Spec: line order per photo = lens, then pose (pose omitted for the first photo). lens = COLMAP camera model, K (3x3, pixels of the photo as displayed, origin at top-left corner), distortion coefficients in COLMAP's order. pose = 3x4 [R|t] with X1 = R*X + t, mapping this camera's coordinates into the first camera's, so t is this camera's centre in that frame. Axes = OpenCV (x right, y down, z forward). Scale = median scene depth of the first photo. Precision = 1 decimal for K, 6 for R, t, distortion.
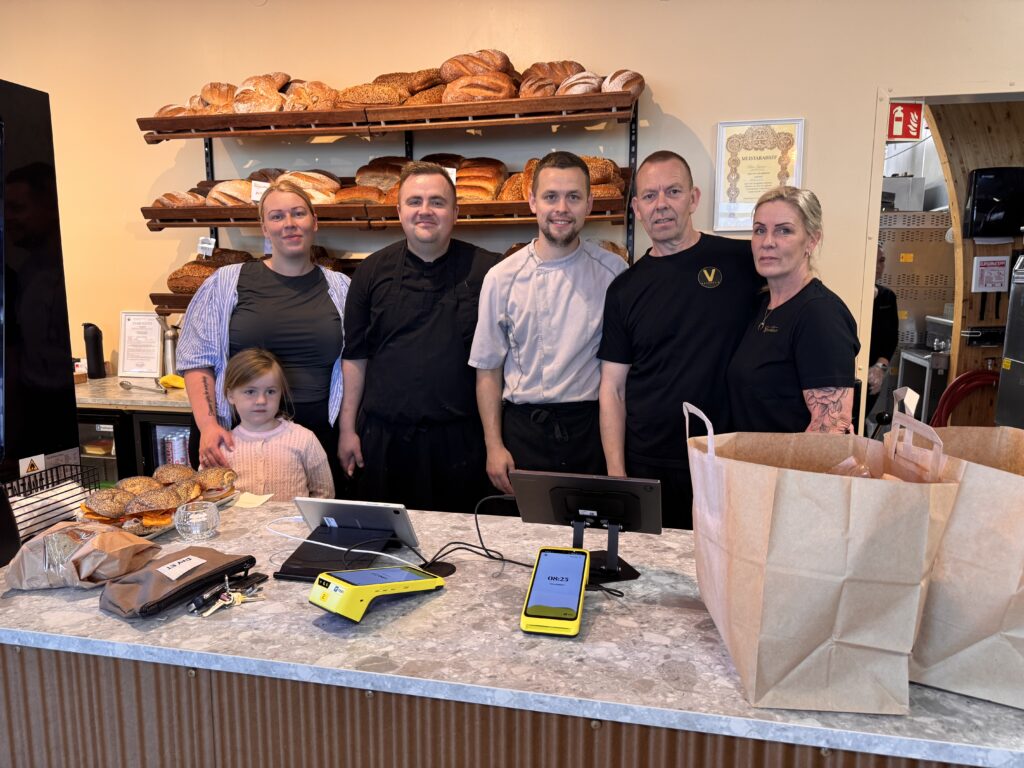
lens RADIAL K [[732.6, 0, 514.4], [0, 732.6, 392.0], [0, 0, 1]] dist [0.014237, -0.036555]
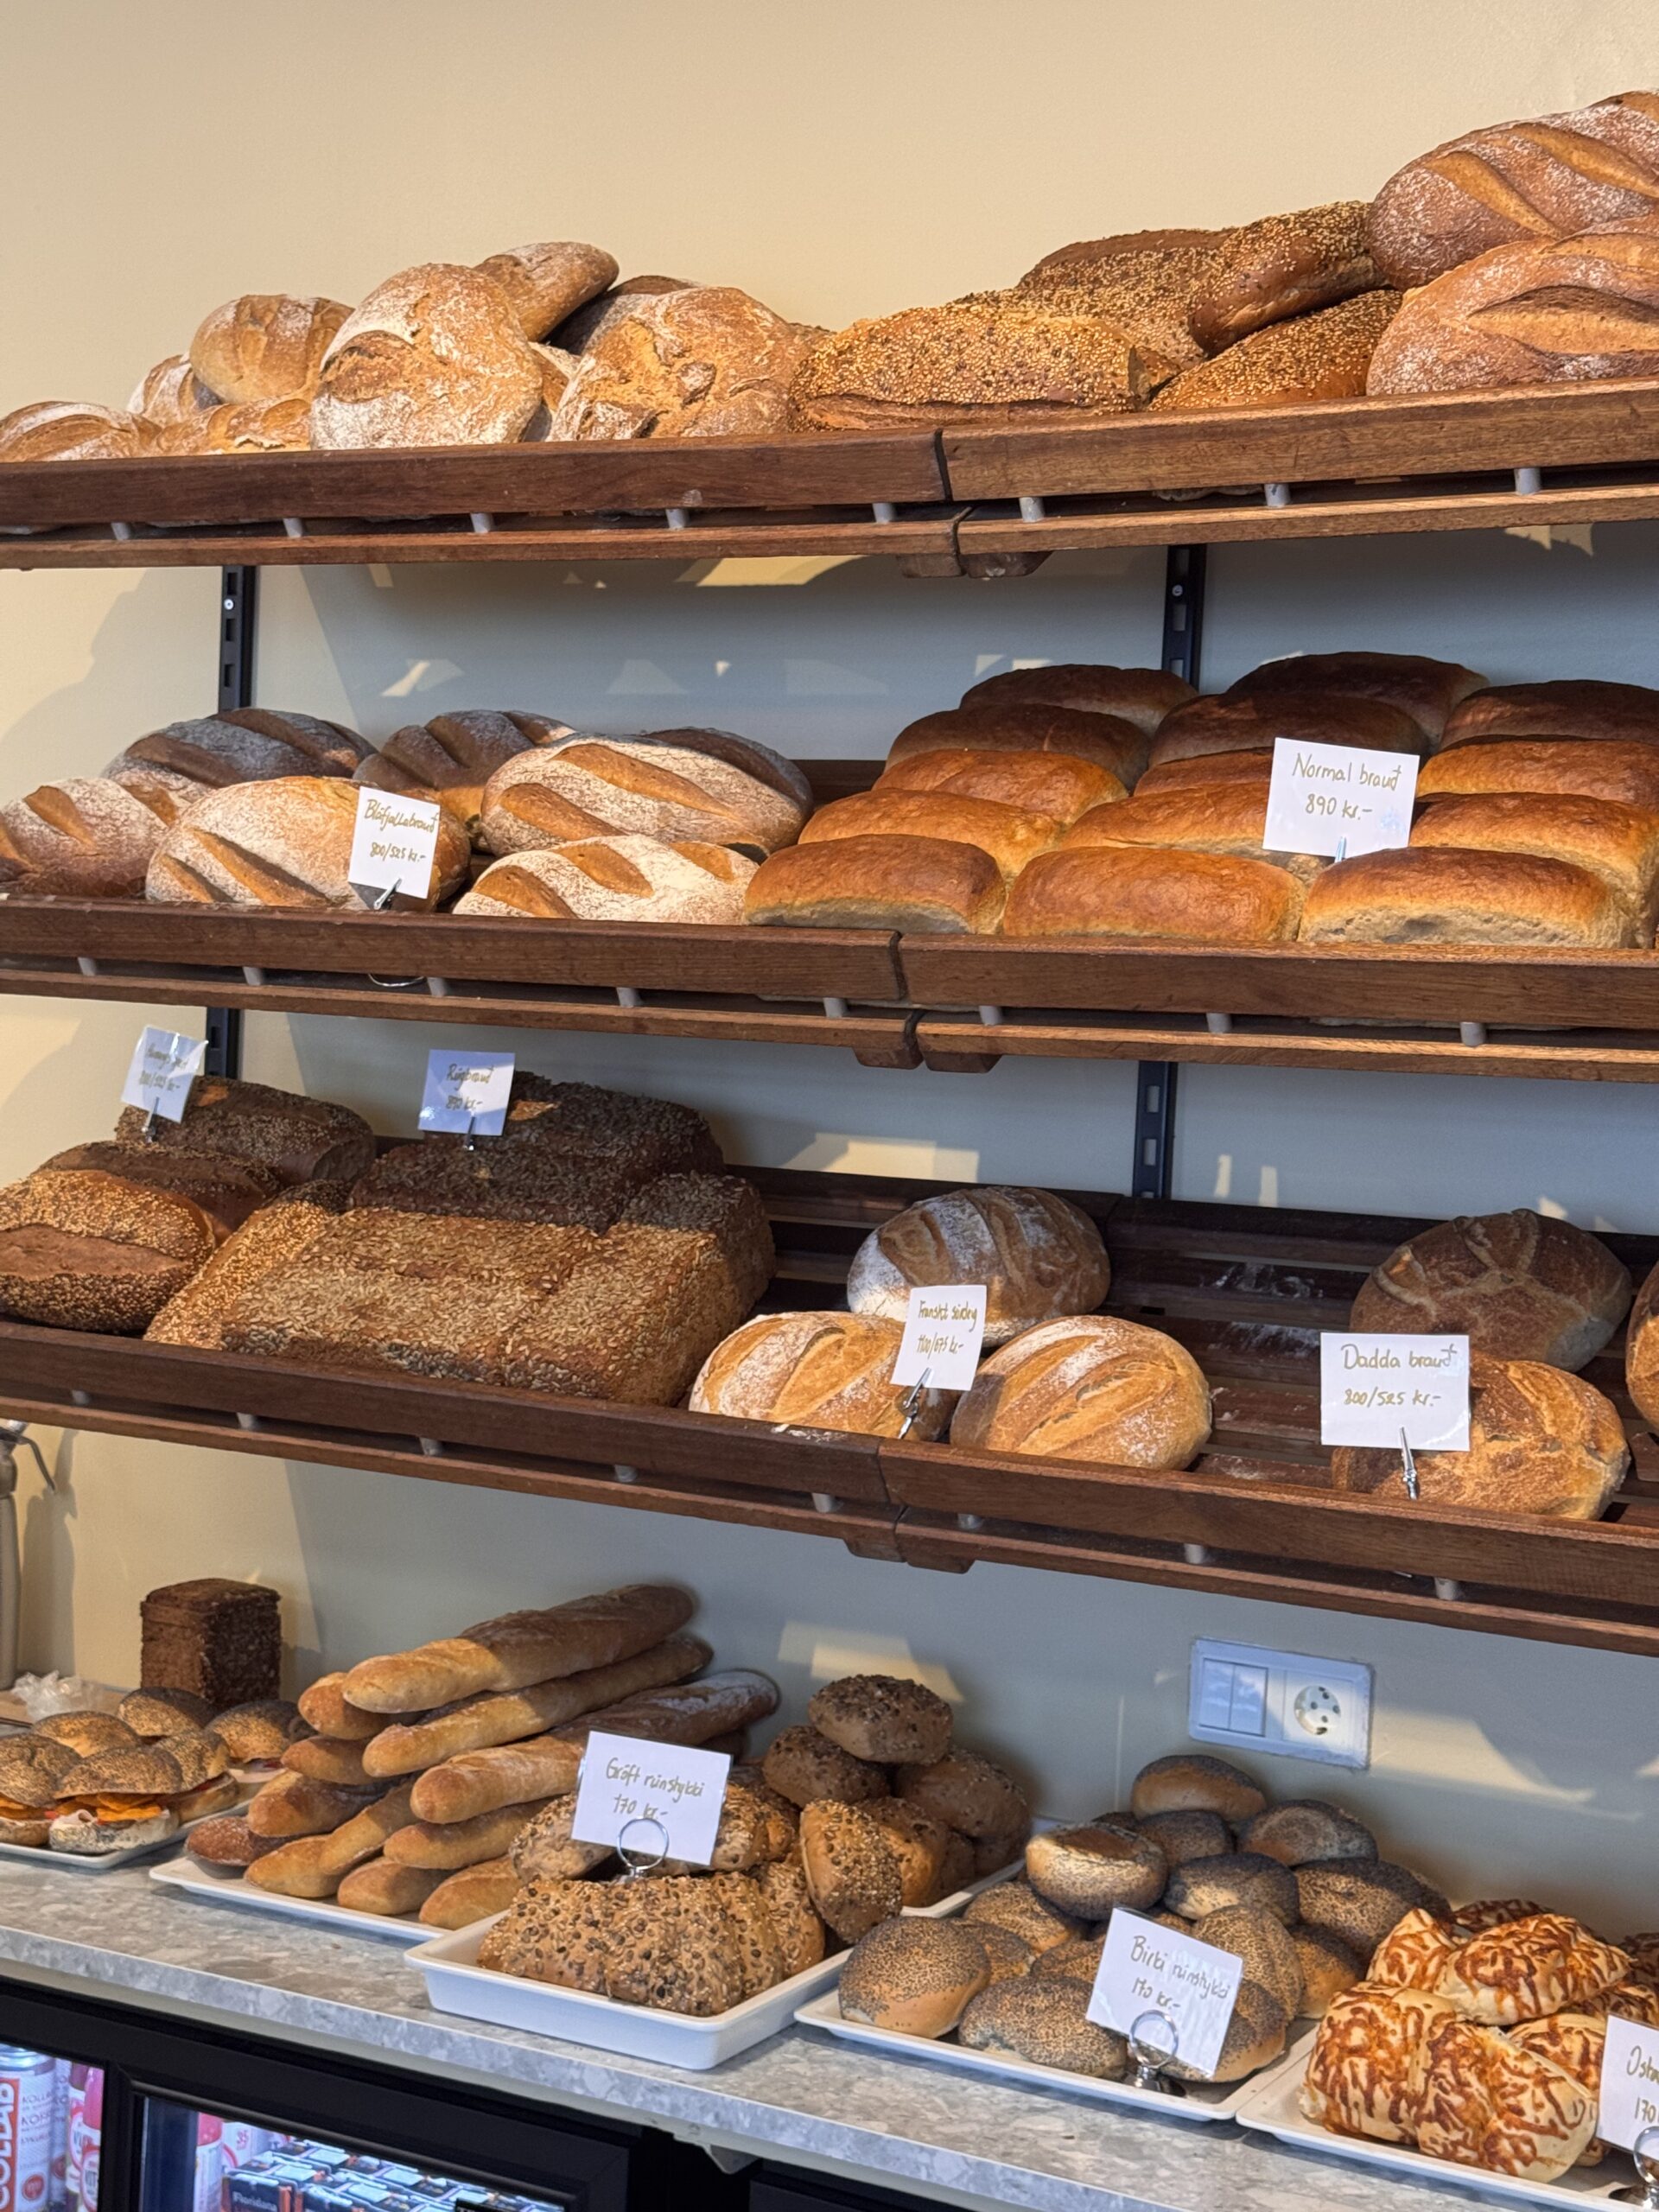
lens RADIAL K [[3171.2, 0, 788.3], [0, 3171.2, 1164.0], [0, 0, 1]] dist [0.122517, 0.000000]
pose [[0.958514, 0.059497, -0.278768, -0.005496], [-0.092922, 0.989771, -0.108256, -0.109064], [0.269476, 0.129668, 0.954237, 0.238205]]
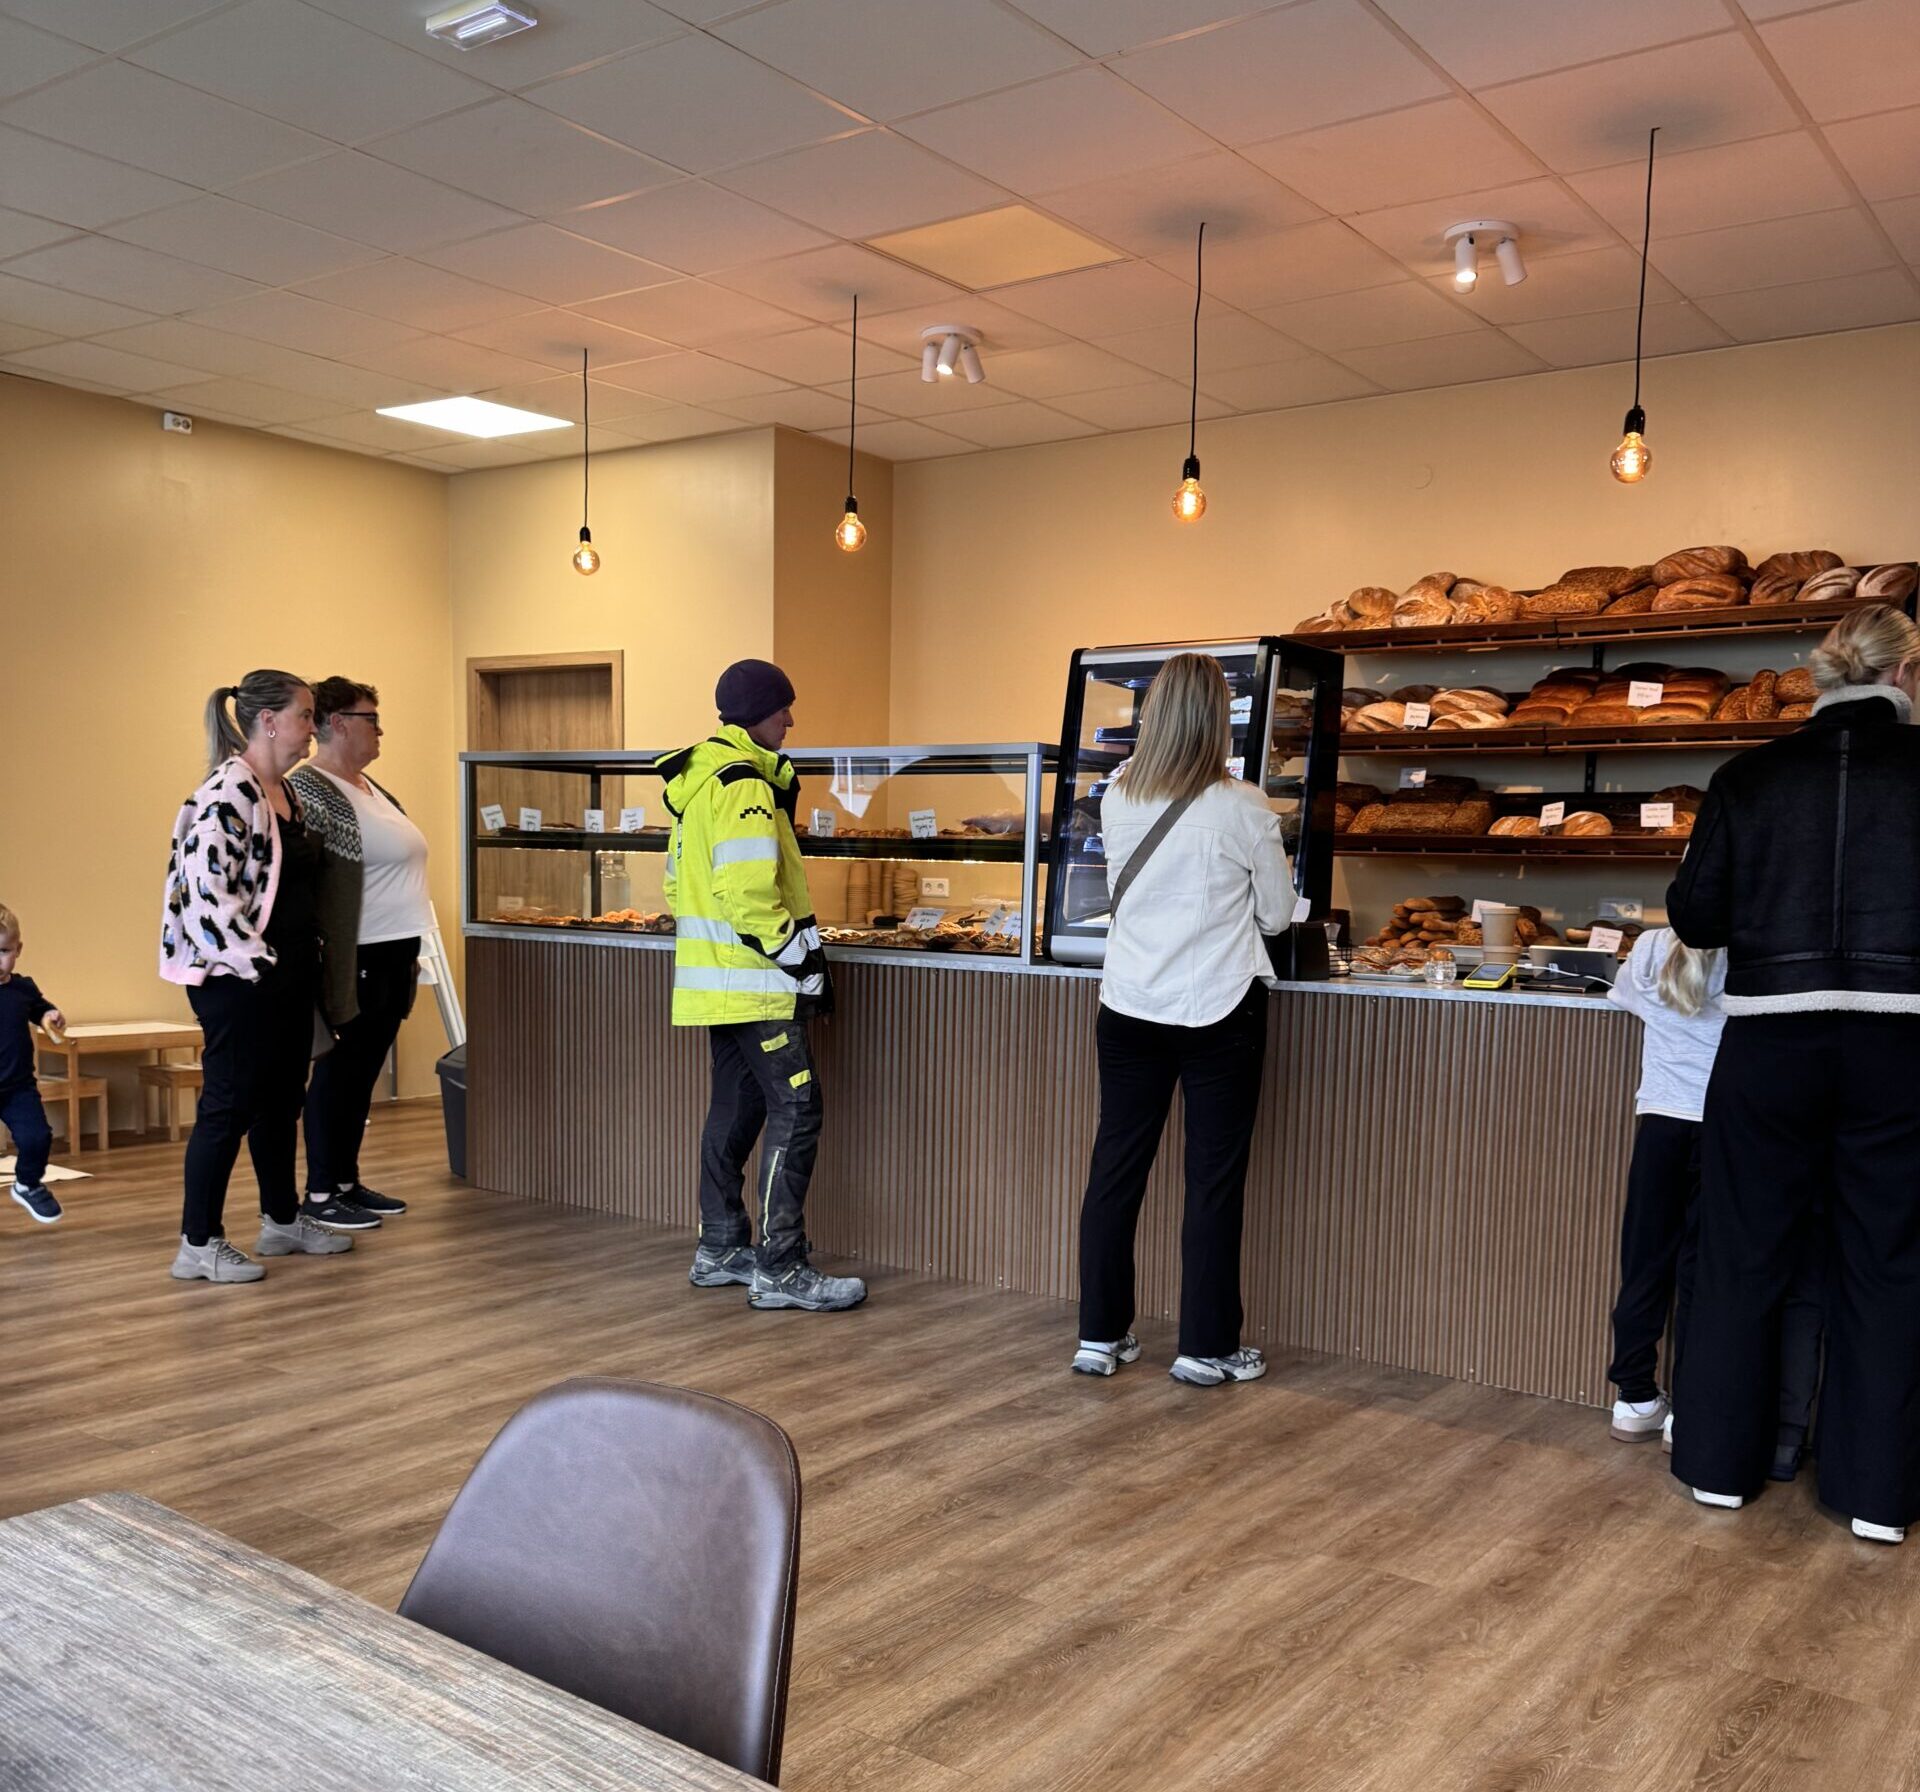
lens RADIAL K [[1833.2, 0, 981.4], [0, 1833.2, 1041.2], [0, 0, 1]] dist [0.060374, 0.000000]
pose [[0.920732, 0.060592, -0.385463, 0.045187], [-0.089747, 0.994270, -0.058080, 0.293422], [0.379735, 0.088070, 0.920894, -1.204935]]
